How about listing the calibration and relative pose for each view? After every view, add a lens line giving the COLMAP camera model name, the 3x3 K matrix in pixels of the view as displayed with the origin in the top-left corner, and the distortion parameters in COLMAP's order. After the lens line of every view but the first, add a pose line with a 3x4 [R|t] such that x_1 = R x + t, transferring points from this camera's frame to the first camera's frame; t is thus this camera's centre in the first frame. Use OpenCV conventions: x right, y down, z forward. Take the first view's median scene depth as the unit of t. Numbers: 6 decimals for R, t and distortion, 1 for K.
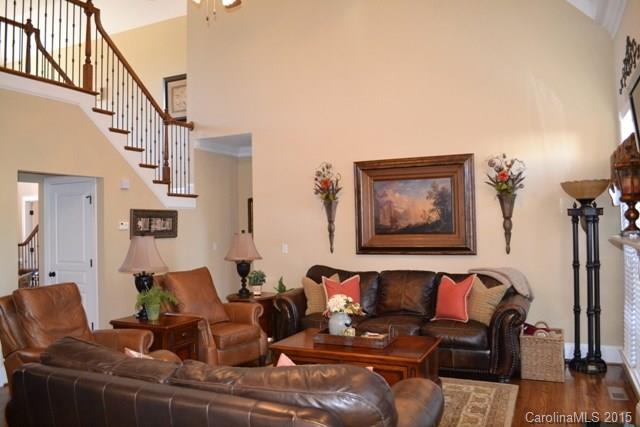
lens RADIAL K [[509.9, 0, 320.0], [0, 509.9, 213.5], [0, 0, 1]] dist [-0.082049, -0.000776]
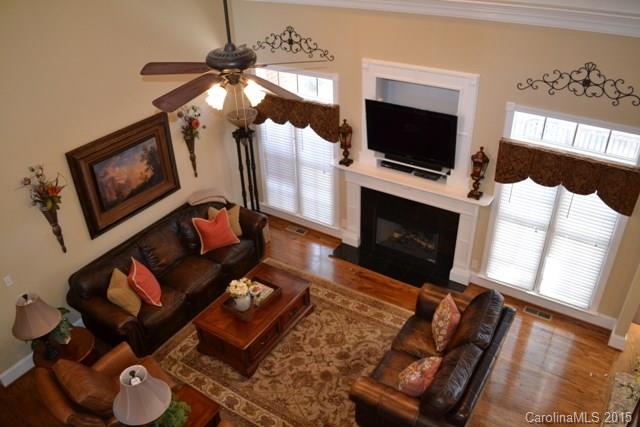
lens RADIAL K [[509.9, 0, 320.0], [0, 509.9, 213.5], [0, 0, 1]] dist [-0.082049, -0.000776]
pose [[0.124247, -0.512495, 0.849654, -0.698130], [0.010673, 0.856929, 0.515323, -0.475784], [-0.992194, -0.054959, 0.111940, 0.491206]]
